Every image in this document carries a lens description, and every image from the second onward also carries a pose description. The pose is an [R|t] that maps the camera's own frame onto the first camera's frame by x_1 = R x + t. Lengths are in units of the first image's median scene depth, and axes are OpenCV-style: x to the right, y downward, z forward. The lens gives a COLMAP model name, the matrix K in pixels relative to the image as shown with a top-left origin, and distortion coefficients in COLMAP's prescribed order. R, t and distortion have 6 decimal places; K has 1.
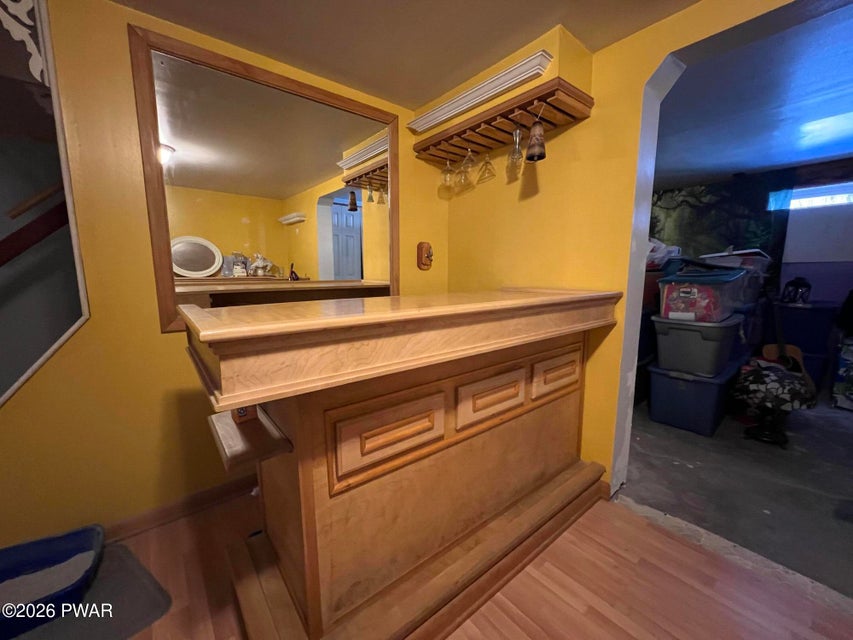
lens RADIAL K [[340.8, 0, 427.2], [0, 340.8, 318.9], [0, 0, 1]] dist [0.001277, 0.000518]
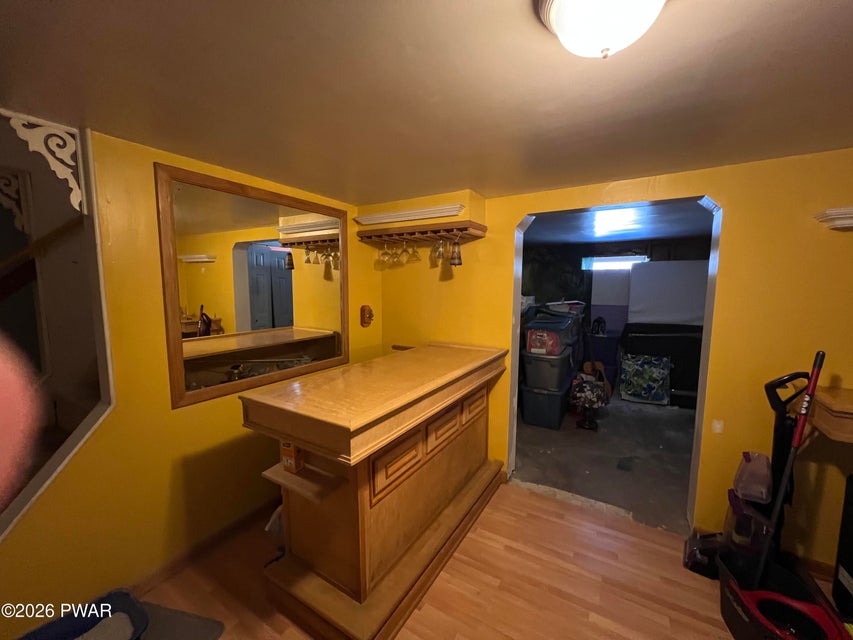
lens RADIAL K [[340.8, 0, 427.2], [0, 340.8, 318.9], [0, 0, 1]] dist [0.001277, 0.000518]
pose [[0.943041, -0.027683, 0.331523, -0.242478], [0.040483, 0.998675, -0.031766, -0.142615], [-0.330204, 0.043378, 0.942912, -0.299142]]
